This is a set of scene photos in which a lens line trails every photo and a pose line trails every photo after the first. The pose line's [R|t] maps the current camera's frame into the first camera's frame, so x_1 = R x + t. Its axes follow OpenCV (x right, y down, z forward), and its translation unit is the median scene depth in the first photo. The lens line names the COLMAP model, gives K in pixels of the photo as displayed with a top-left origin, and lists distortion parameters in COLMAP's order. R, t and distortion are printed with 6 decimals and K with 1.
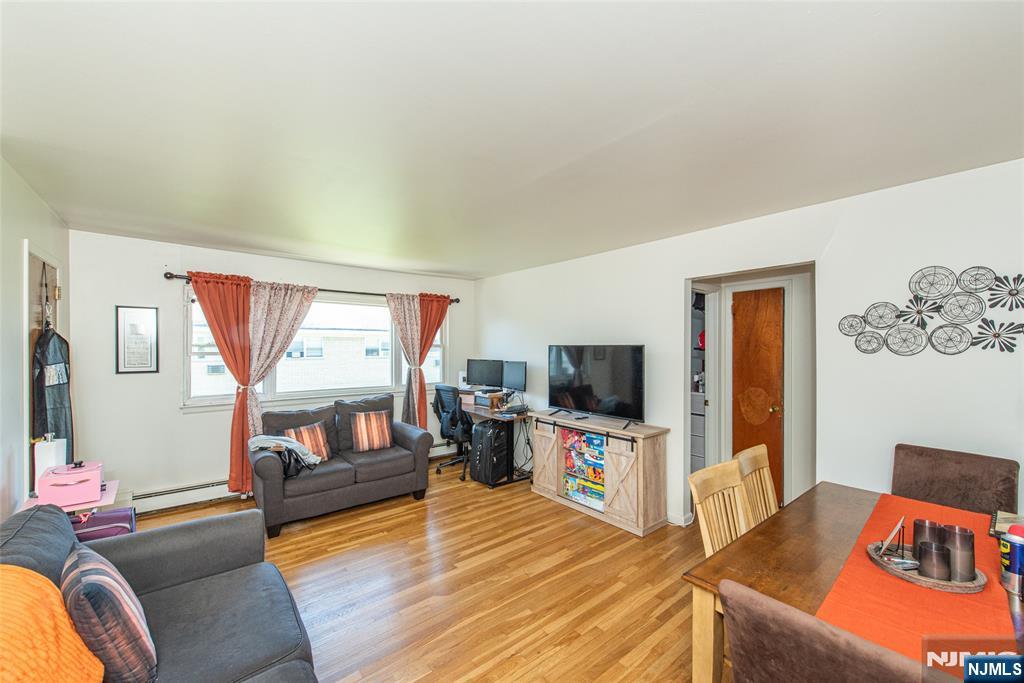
lens RADIAL K [[406.6, 0, 512.0], [0, 406.6, 341.5], [0, 0, 1]] dist [0.000983, 0.000114]
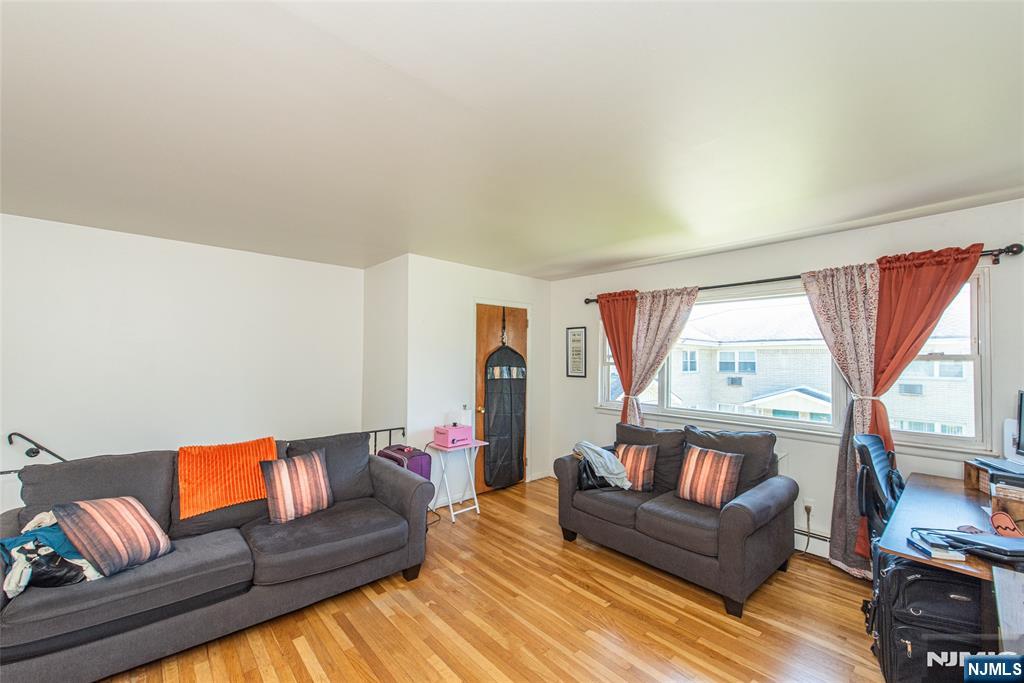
lens RADIAL K [[406.6, 0, 512.0], [0, 406.6, 341.5], [0, 0, 1]] dist [0.000983, 0.000114]
pose [[0.041934, -0.039982, -0.998320, 0.370876], [0.004578, 0.999196, -0.039824, 0.011960], [0.999110, -0.002900, 0.042083, 0.654134]]
